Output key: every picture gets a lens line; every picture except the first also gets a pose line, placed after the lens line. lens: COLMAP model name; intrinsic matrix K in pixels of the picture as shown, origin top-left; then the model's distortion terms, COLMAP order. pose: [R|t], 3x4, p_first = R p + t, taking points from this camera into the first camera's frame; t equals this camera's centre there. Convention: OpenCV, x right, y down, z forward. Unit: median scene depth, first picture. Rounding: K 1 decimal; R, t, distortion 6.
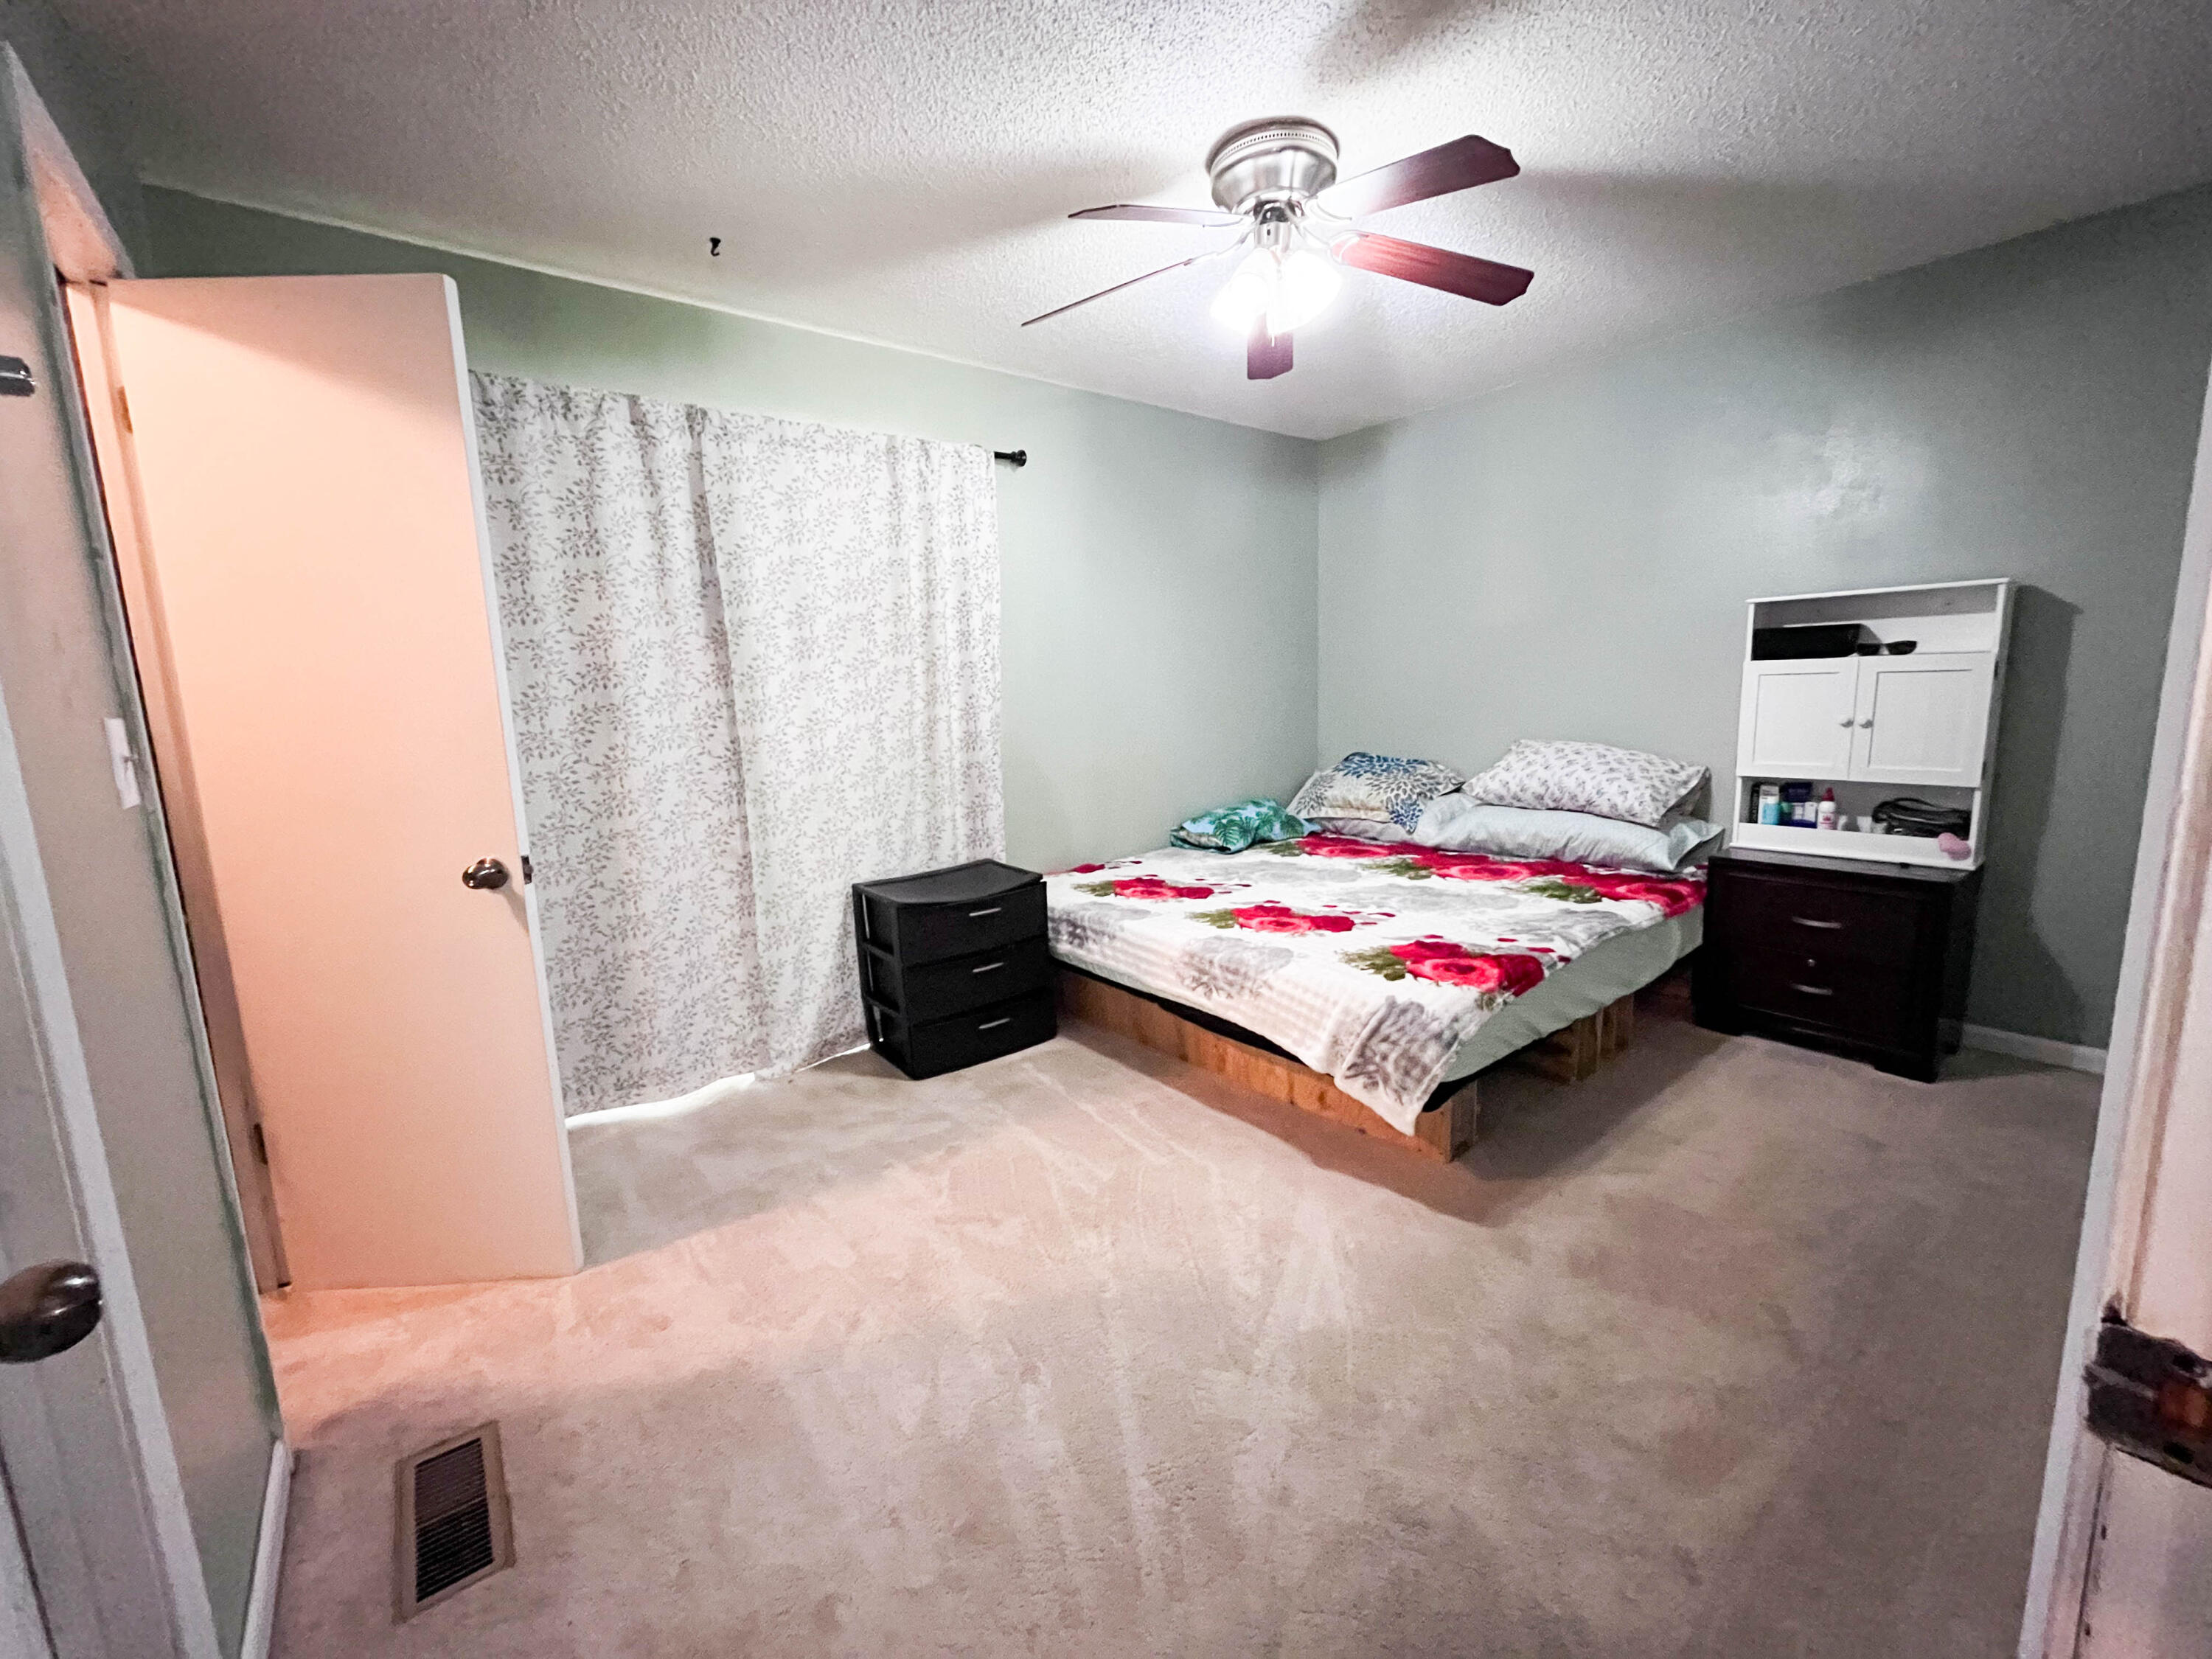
lens RADIAL K [[891.0, 0, 1108.0], [0, 891.0, 825.8], [0, 0, 1]] dist [-0.006935, 0.000886]
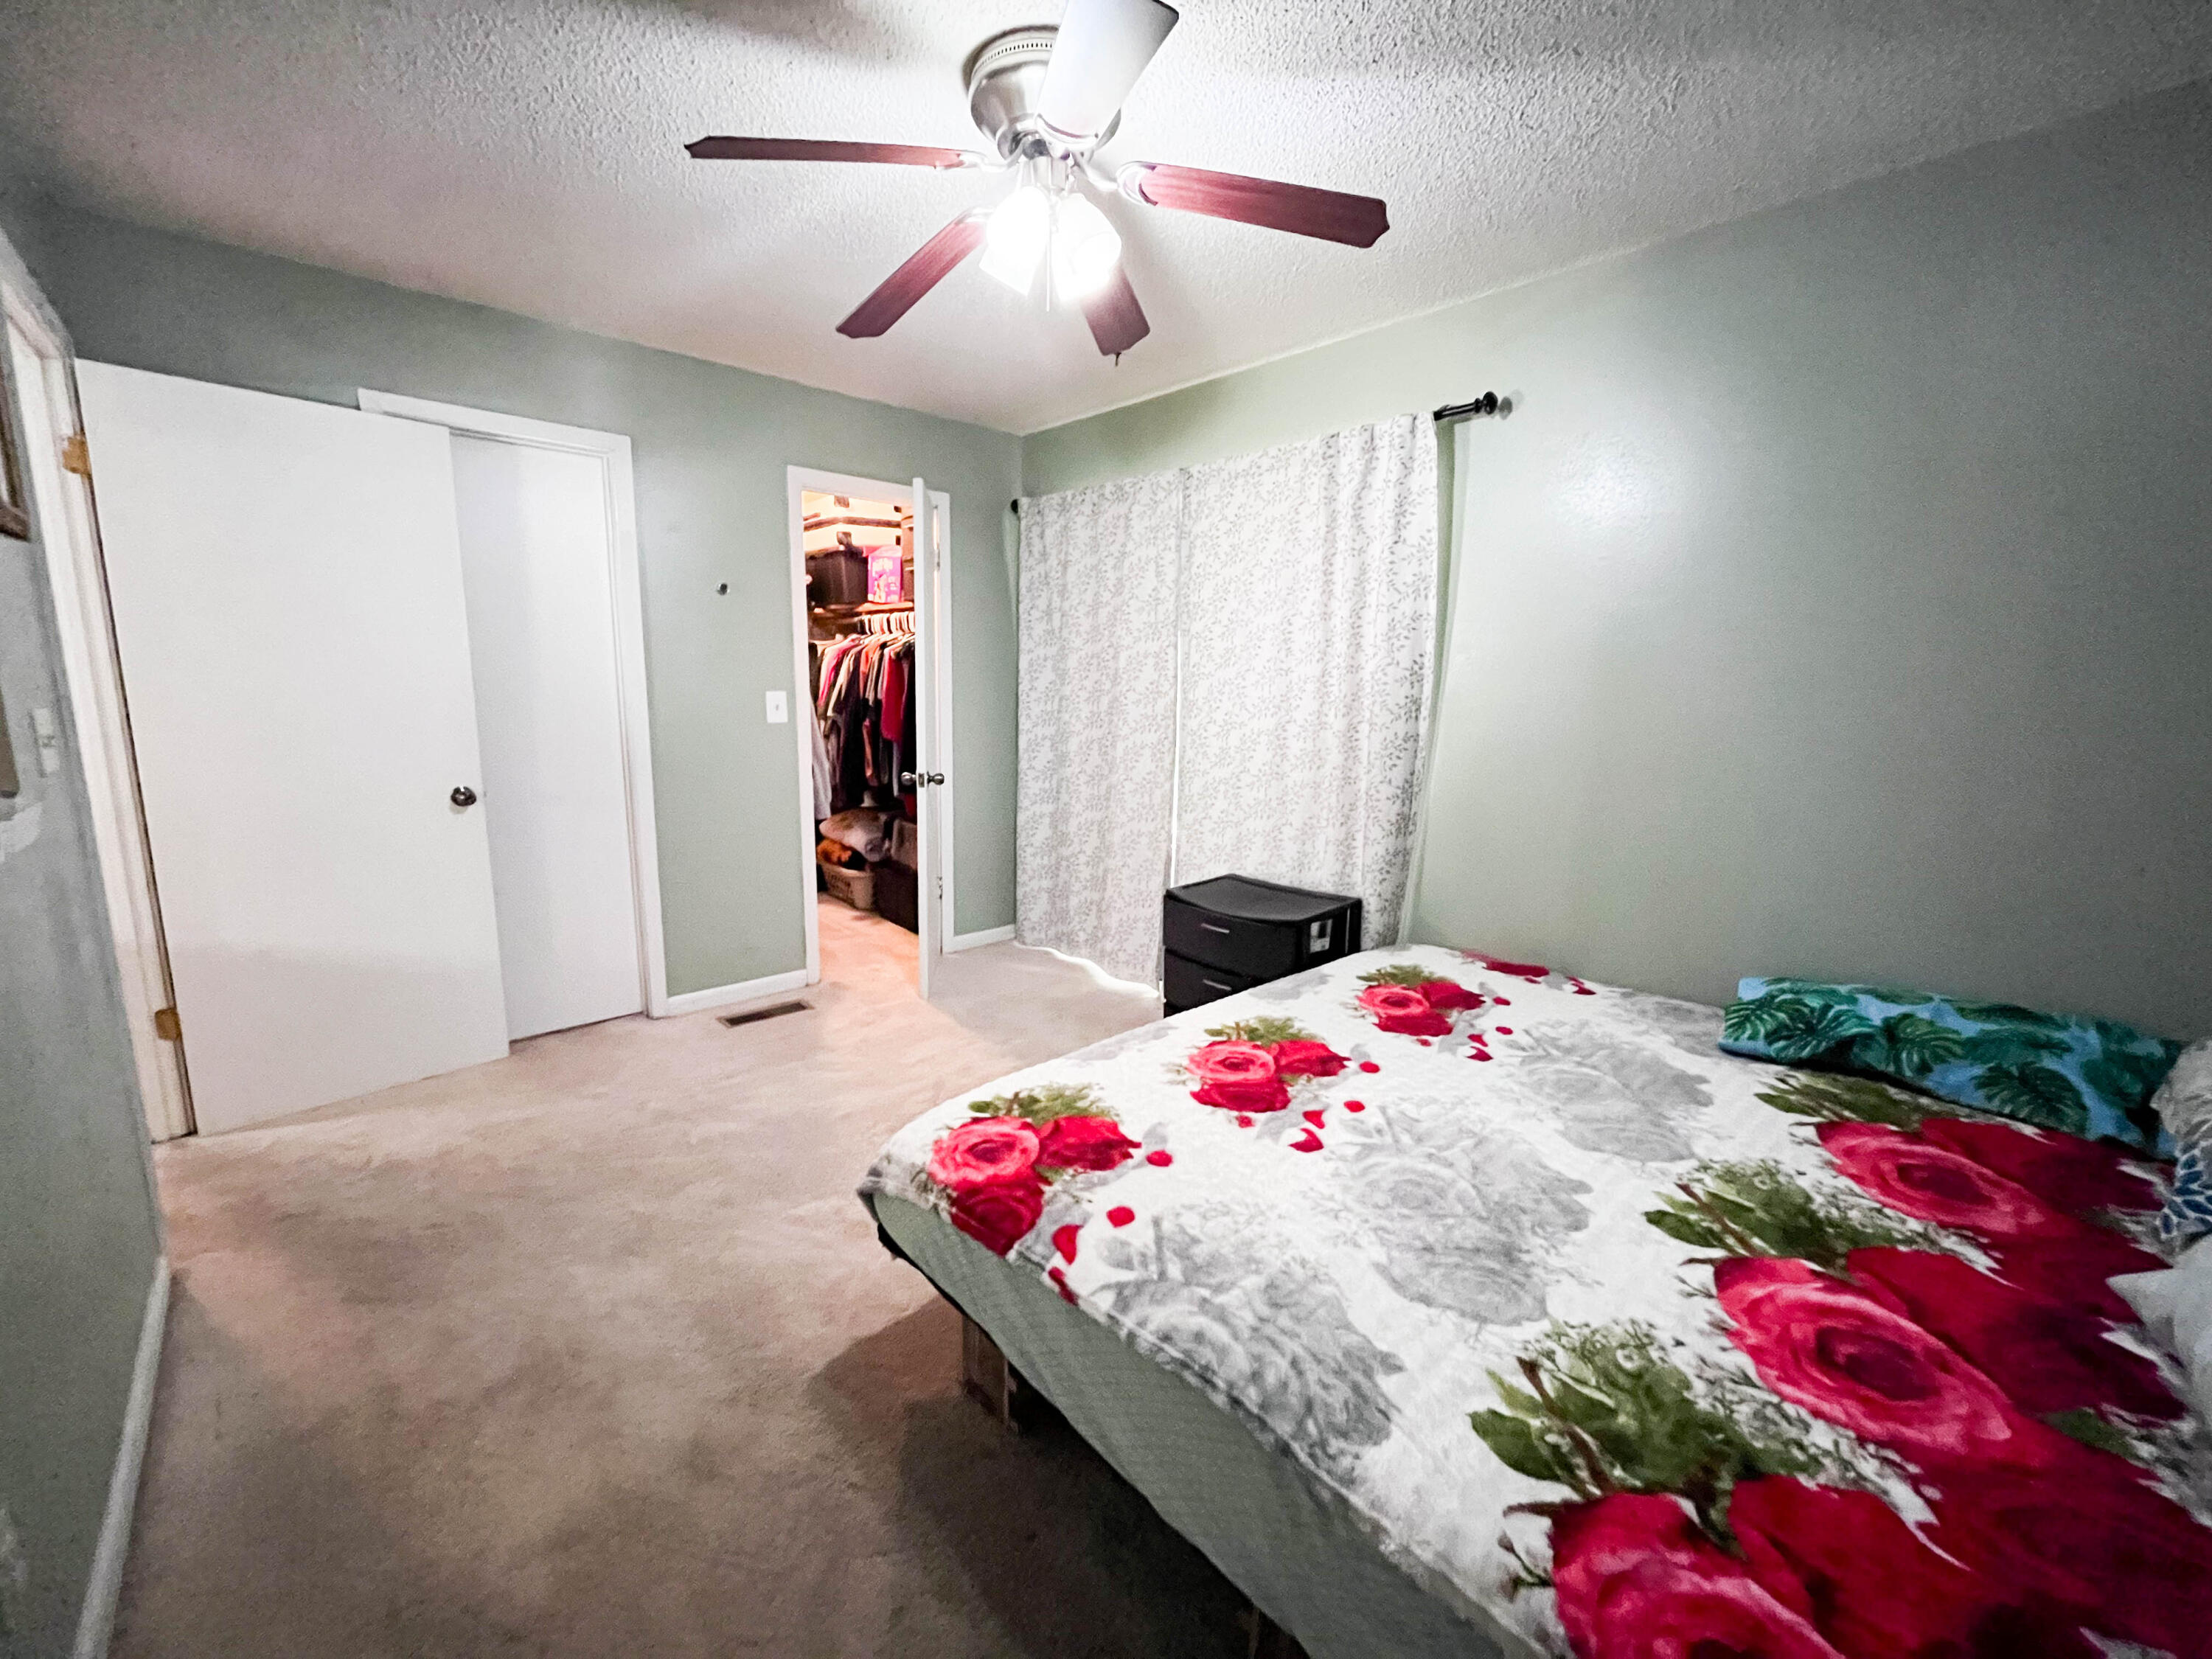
lens RADIAL K [[891.0, 0, 1105.3], [0, 891.0, 833.8], [0, 0, 1]] dist [-0.006935, 0.000886]
pose [[0.068524, 0.210940, -0.975094, 0.922997], [-0.166719, 0.966069, 0.197271, -0.207617], [0.983621, 0.149049, 0.101366, 0.880515]]
